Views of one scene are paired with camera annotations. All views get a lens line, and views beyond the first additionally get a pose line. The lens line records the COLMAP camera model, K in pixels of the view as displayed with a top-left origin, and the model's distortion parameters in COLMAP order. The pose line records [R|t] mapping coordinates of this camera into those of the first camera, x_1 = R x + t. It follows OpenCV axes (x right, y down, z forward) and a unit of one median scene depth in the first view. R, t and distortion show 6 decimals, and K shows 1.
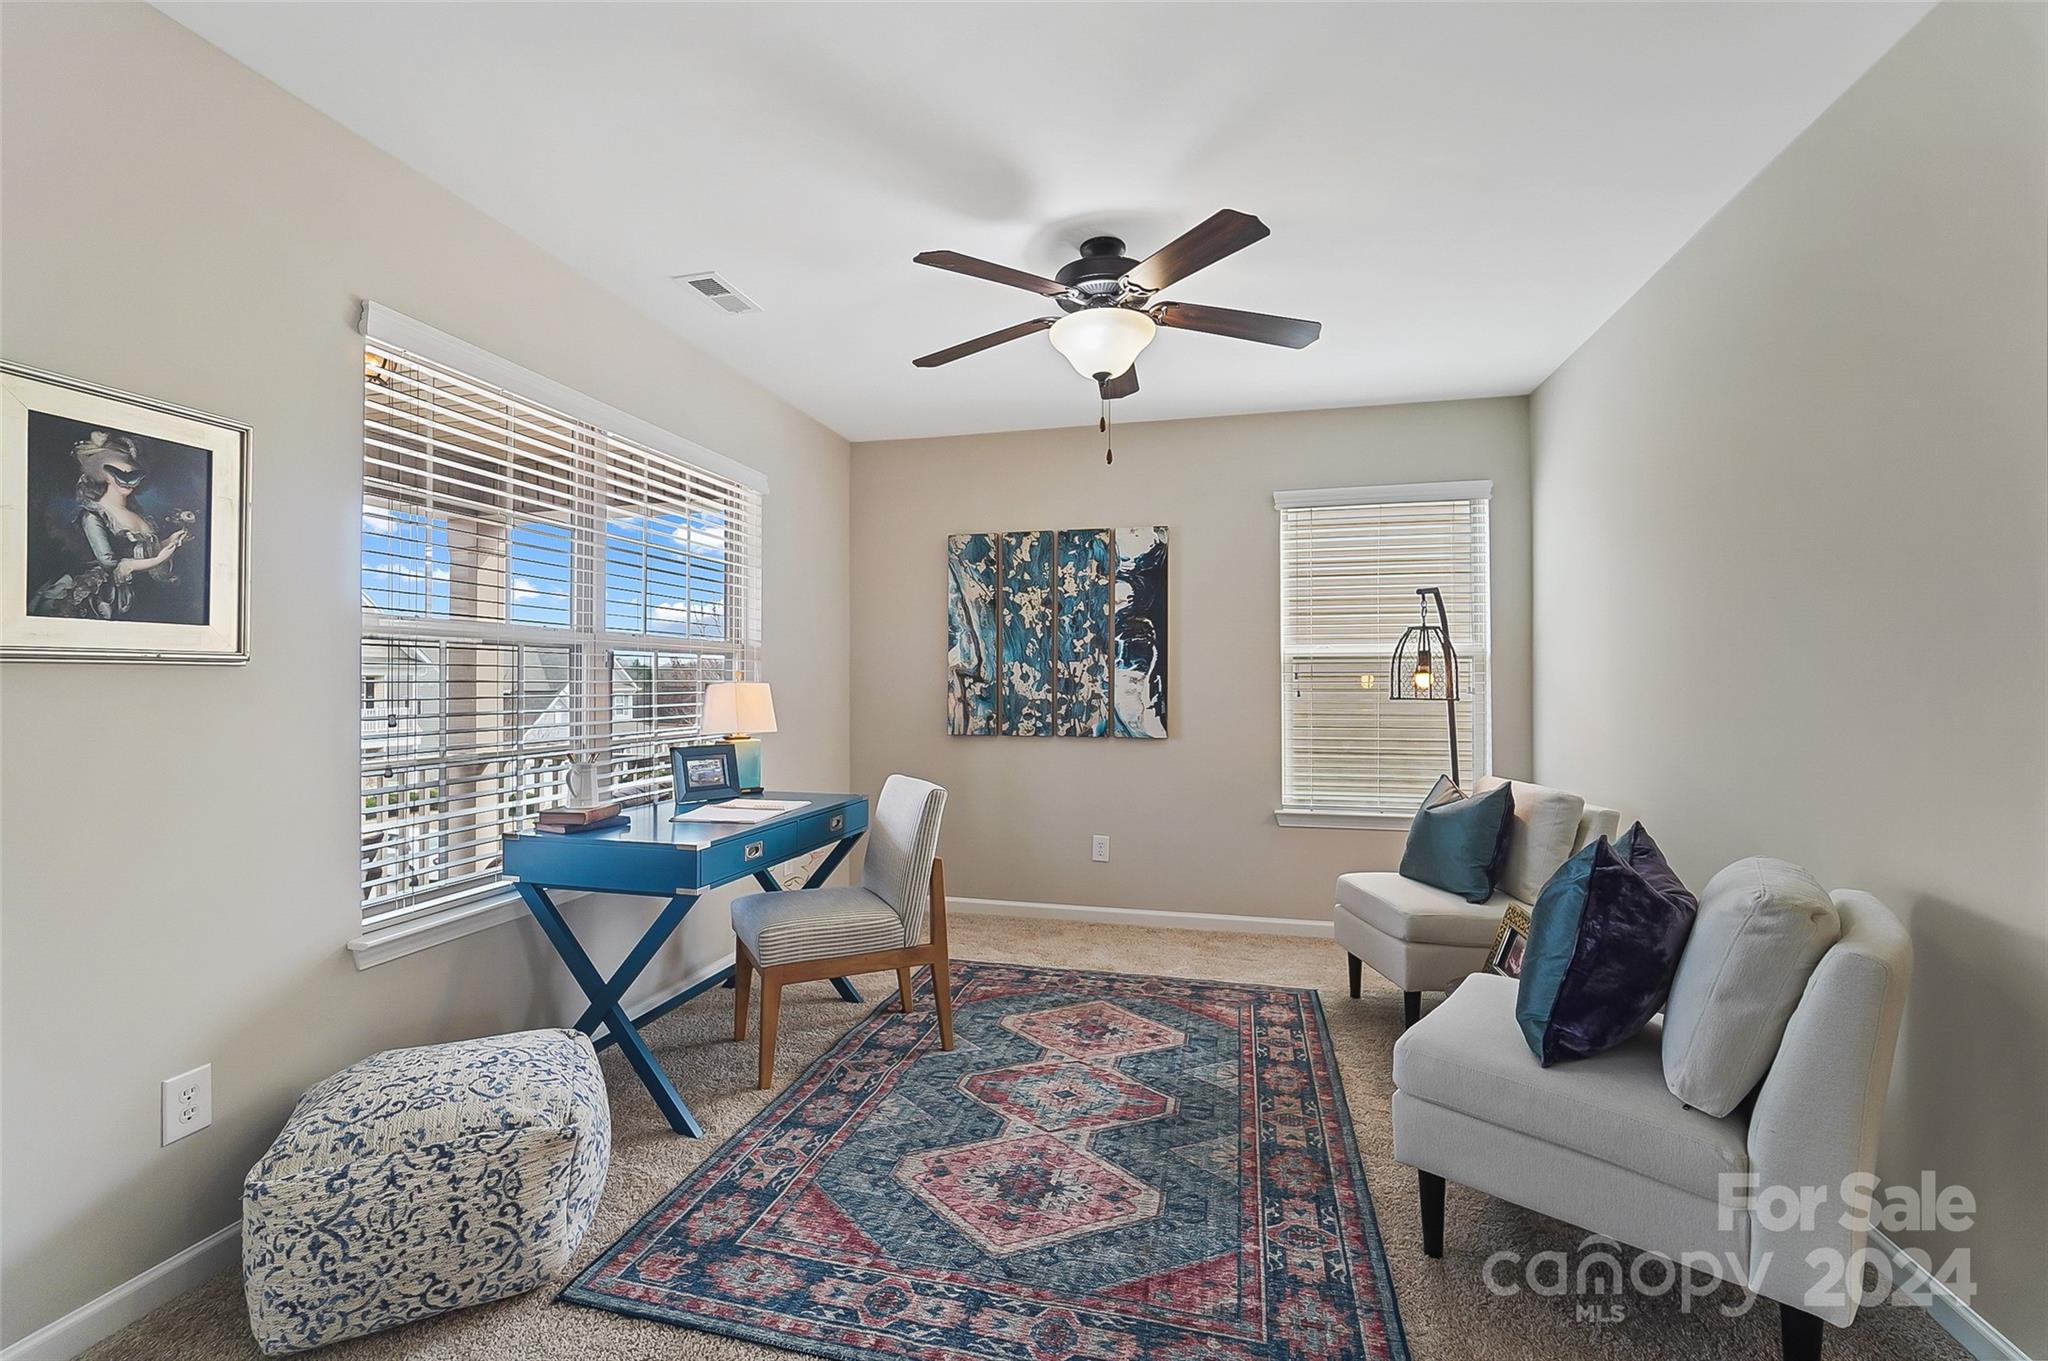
lens RADIAL K [[883.6, 0, 1008.0], [0, 883.6, 669.8], [0, 0, 1]] dist [-0.018650, 0.014361]
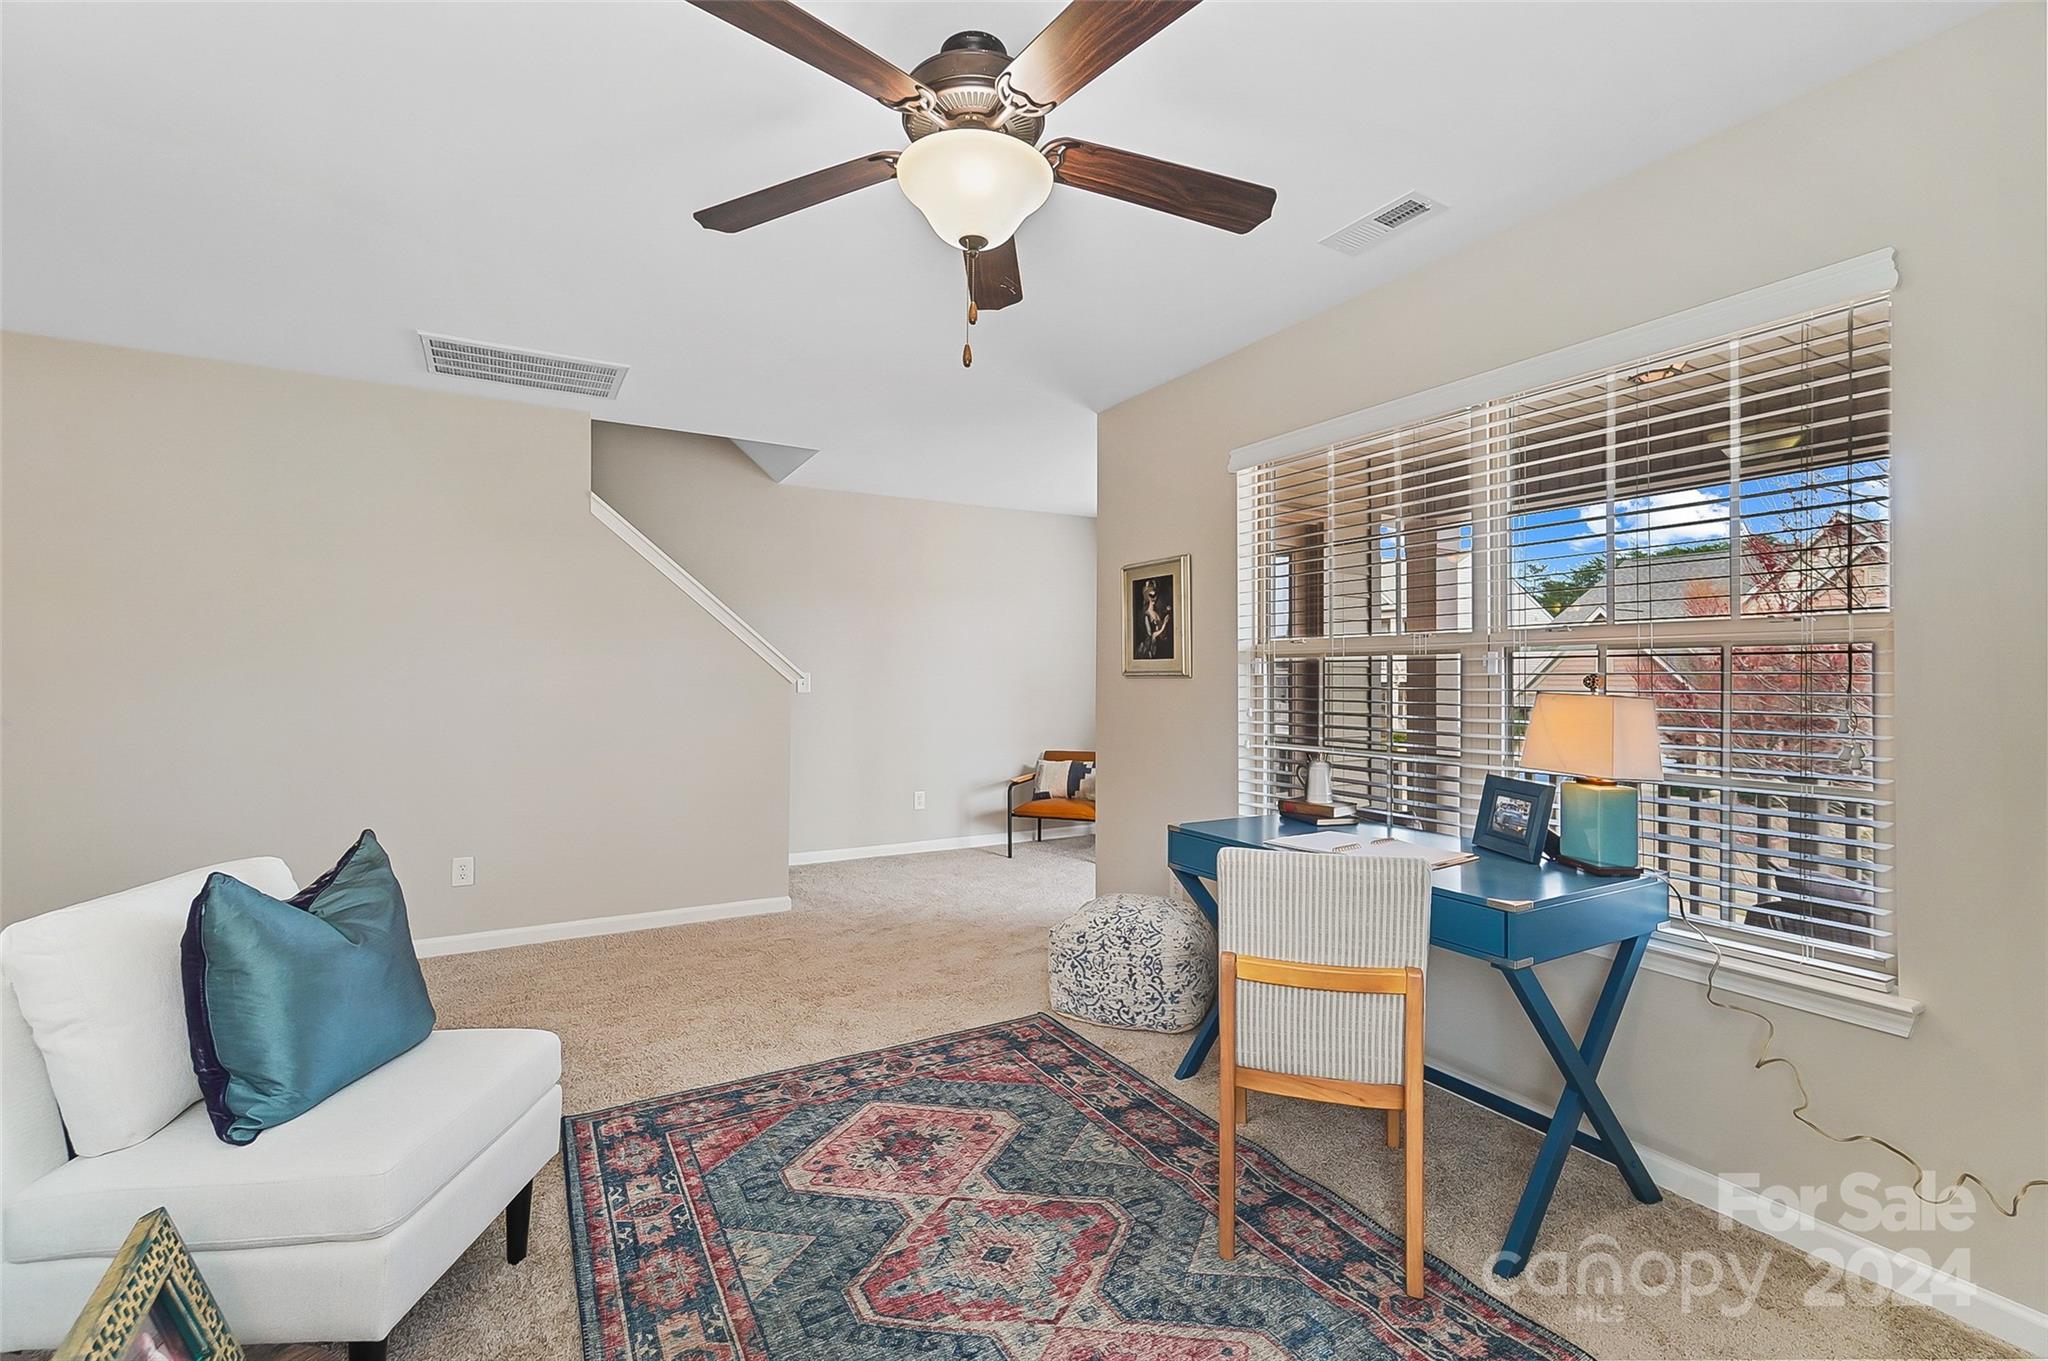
lens RADIAL K [[883.6, 0, 1008.0], [0, 883.6, 669.8], [0, 0, 1]] dist [-0.018650, 0.014361]
pose [[-0.717273, -0.010842, -0.696708, 0.721510], [0.004776, 0.999779, -0.020476, 0.014376], [0.696776, -0.018015, -0.717062, 1.942099]]
